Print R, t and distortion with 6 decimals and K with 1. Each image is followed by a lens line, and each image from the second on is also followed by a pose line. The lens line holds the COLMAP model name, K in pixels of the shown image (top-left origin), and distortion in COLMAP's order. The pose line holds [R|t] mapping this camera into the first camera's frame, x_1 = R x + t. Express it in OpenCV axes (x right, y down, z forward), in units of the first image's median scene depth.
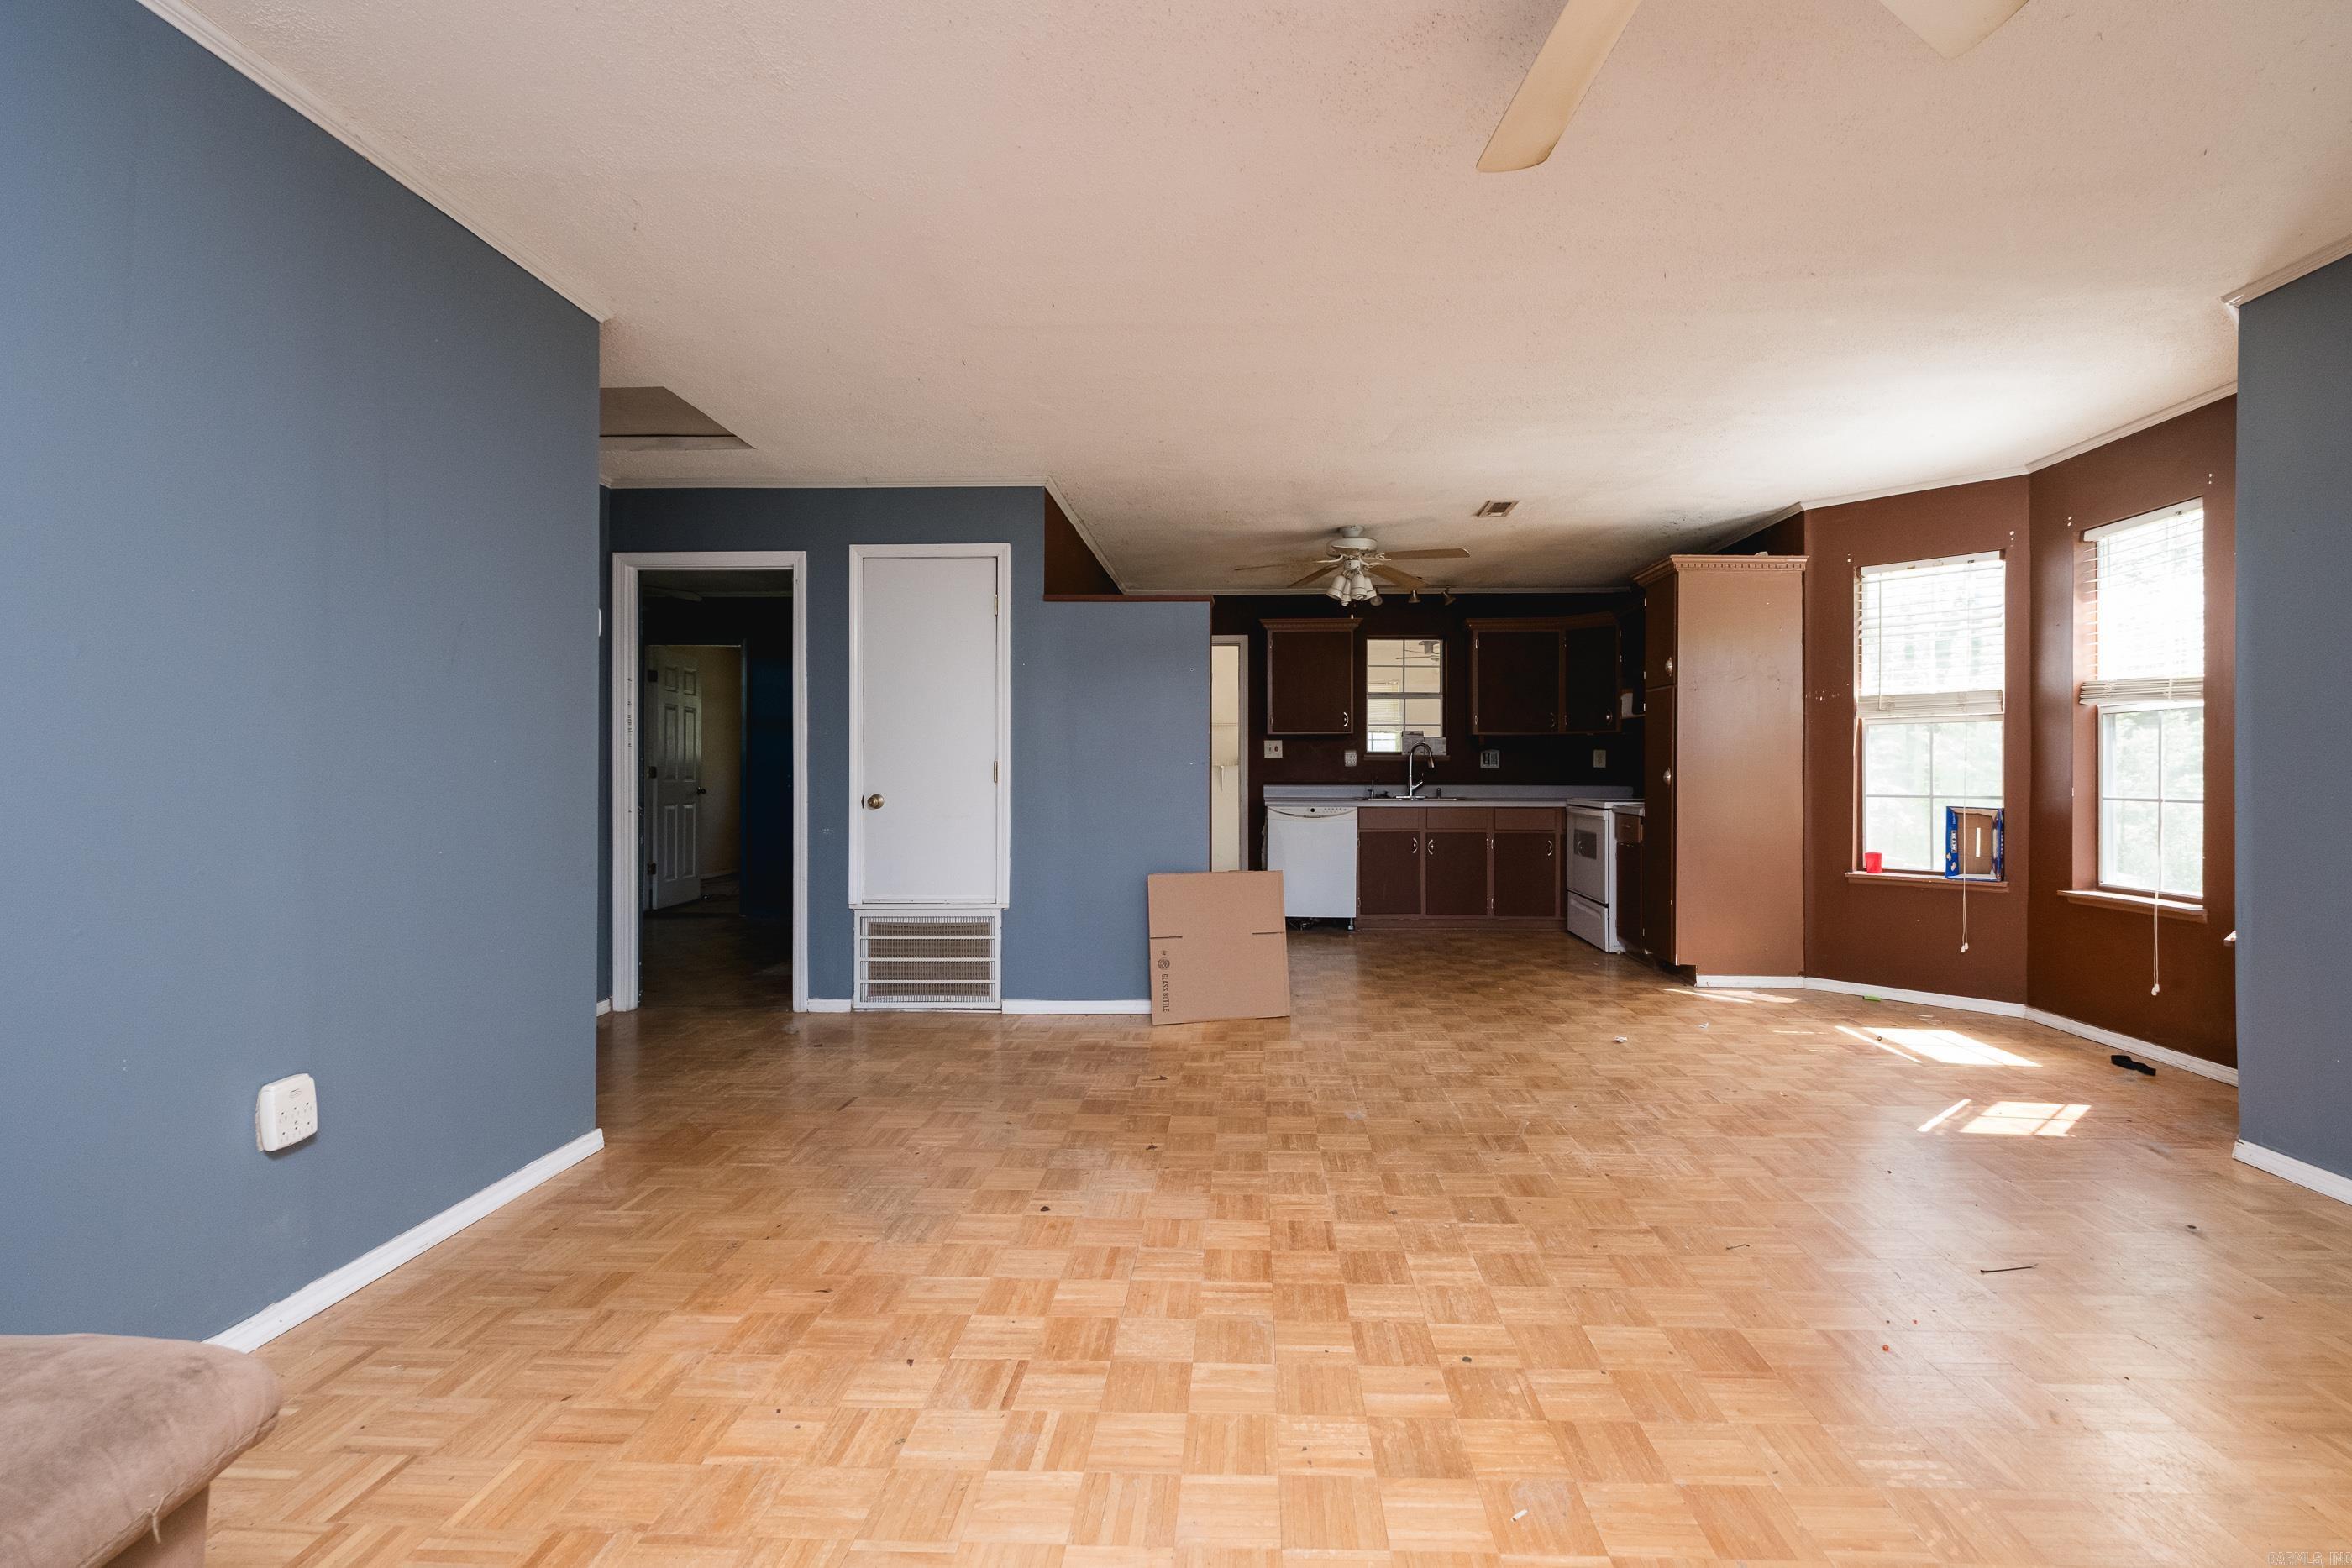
lens RADIAL K [[1025.1, 0, 1197.6], [0, 1025.1, 774.6], [0, 0, 1]] dist [-0.004404, 0.001240]
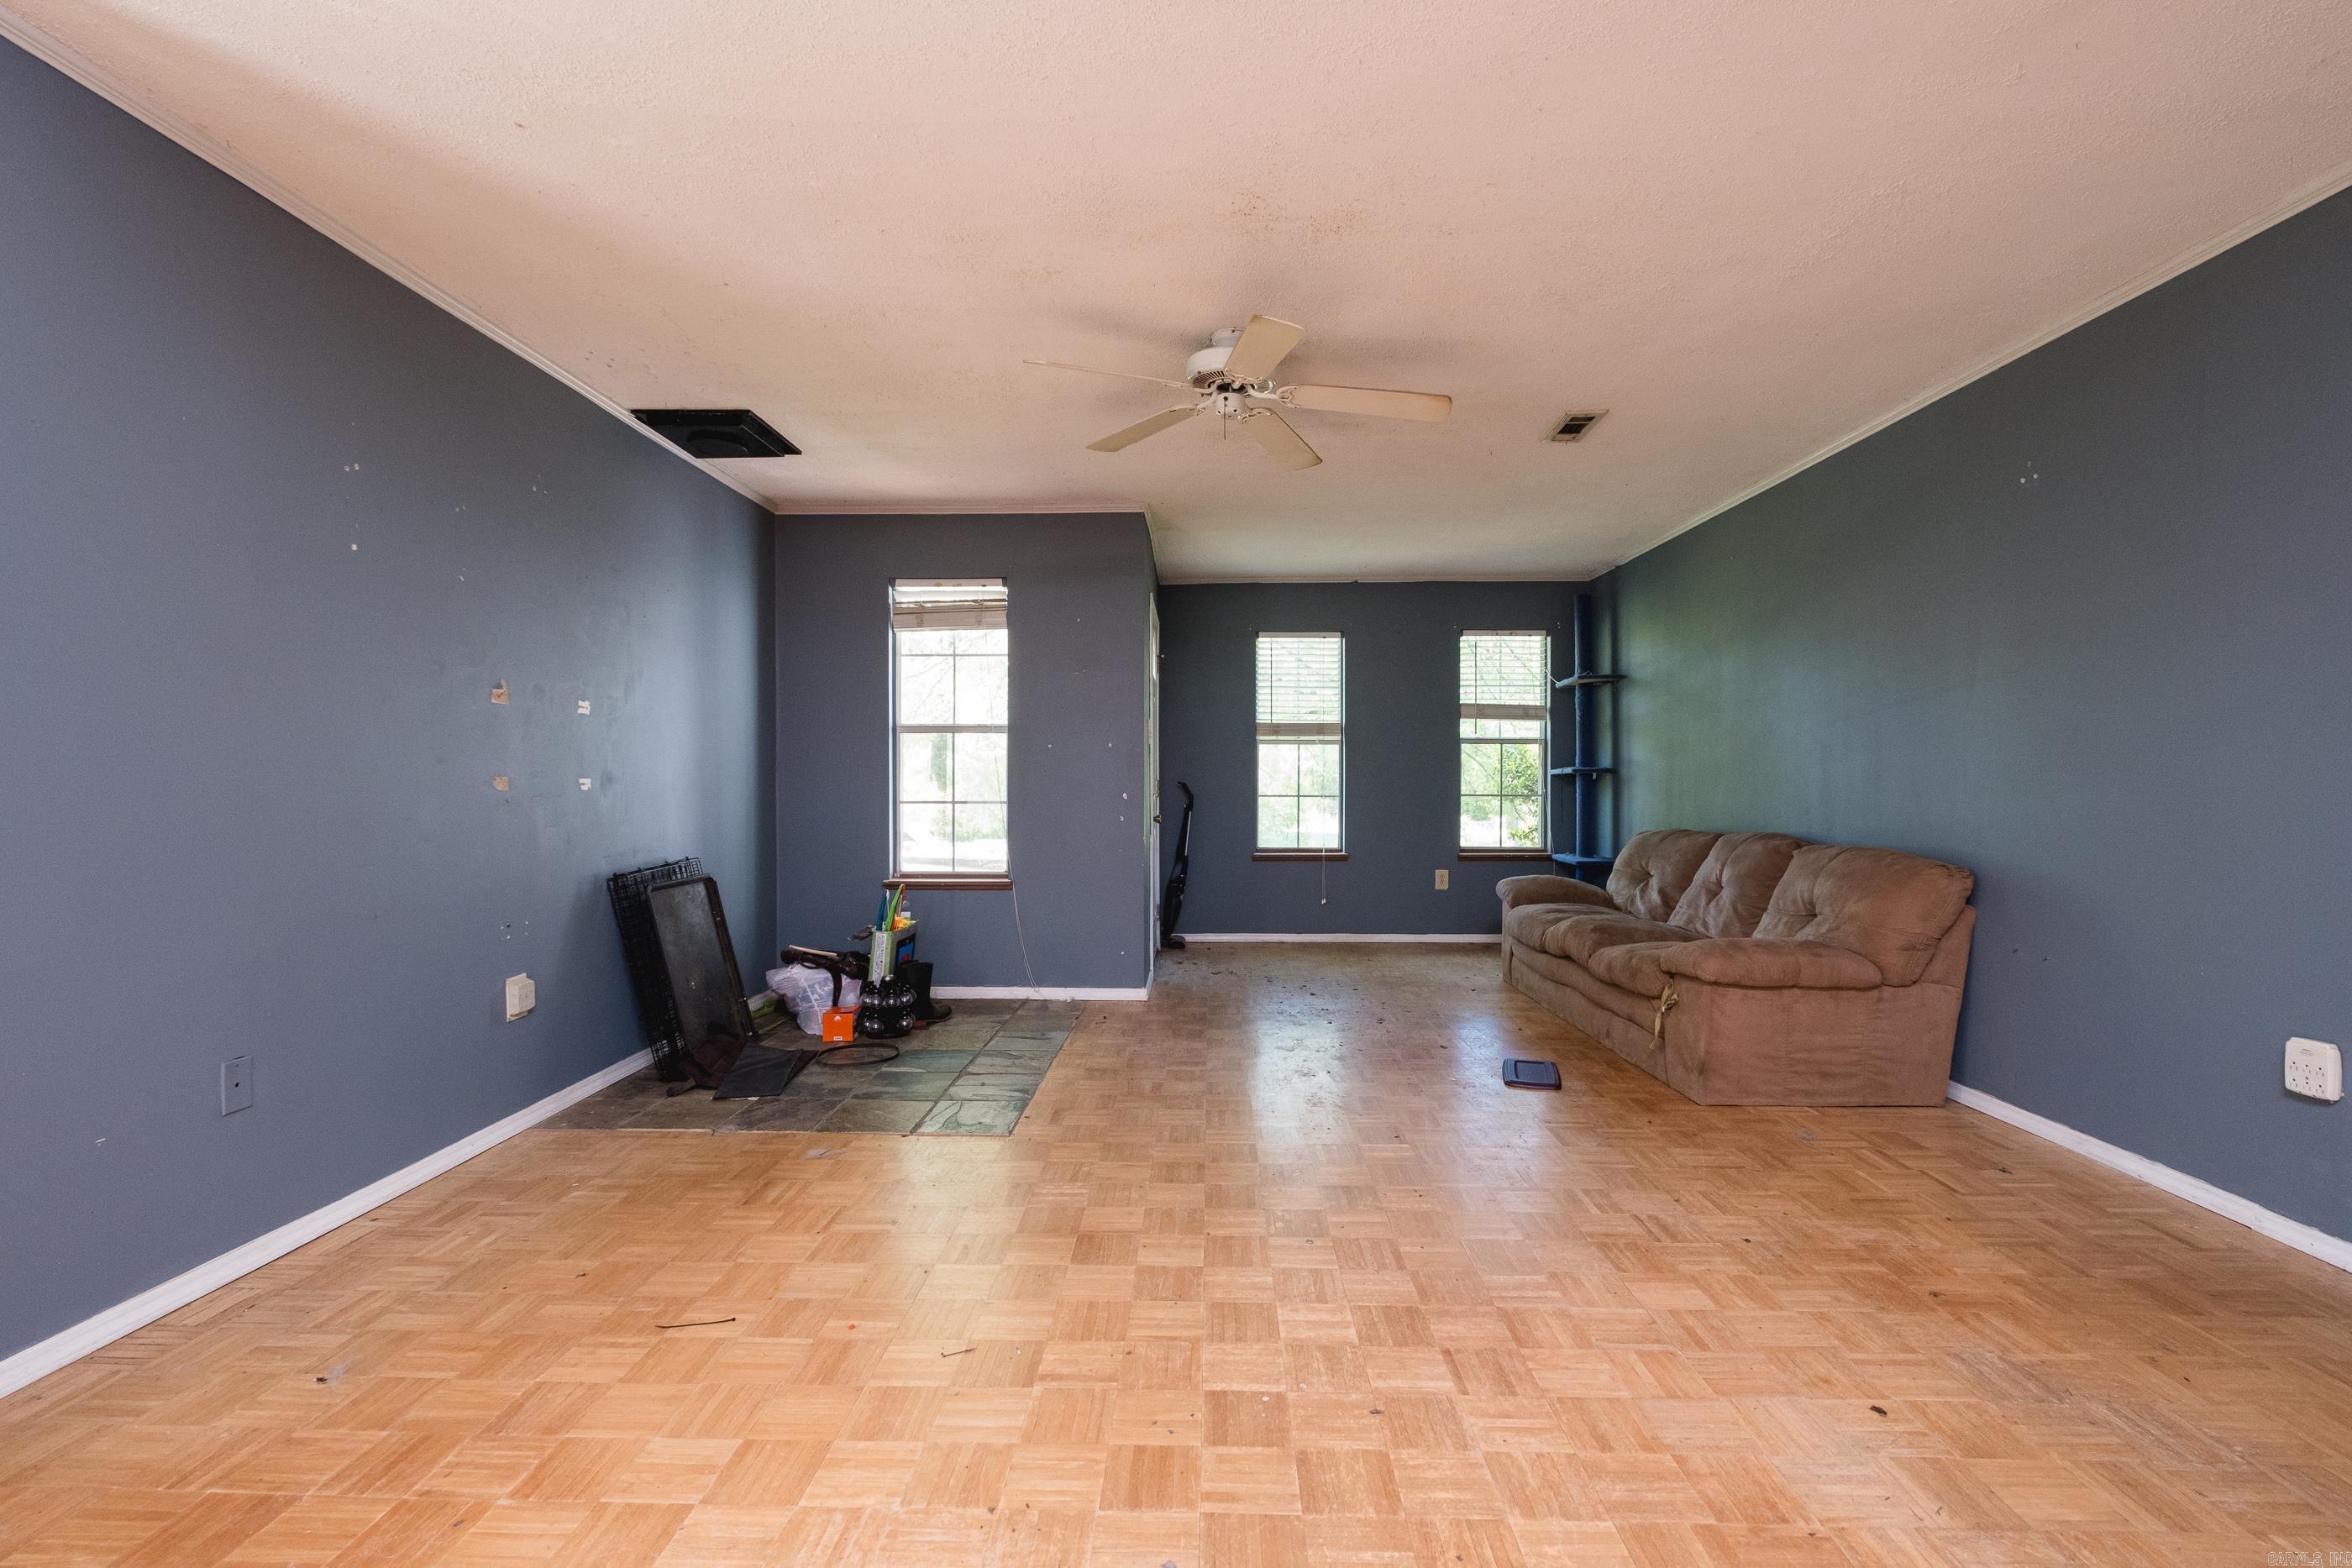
lens RADIAL K [[1025.1, 0, 1165.0], [0, 1025.1, 778.5], [0, 0, 1]] dist [-0.004404, 0.001240]
pose [[-0.999893, 0.001658, -0.014535, 0.406864], [0.001586, 0.999986, 0.004977, -0.007418], [0.014543, 0.004954, -0.999882, 2.001916]]
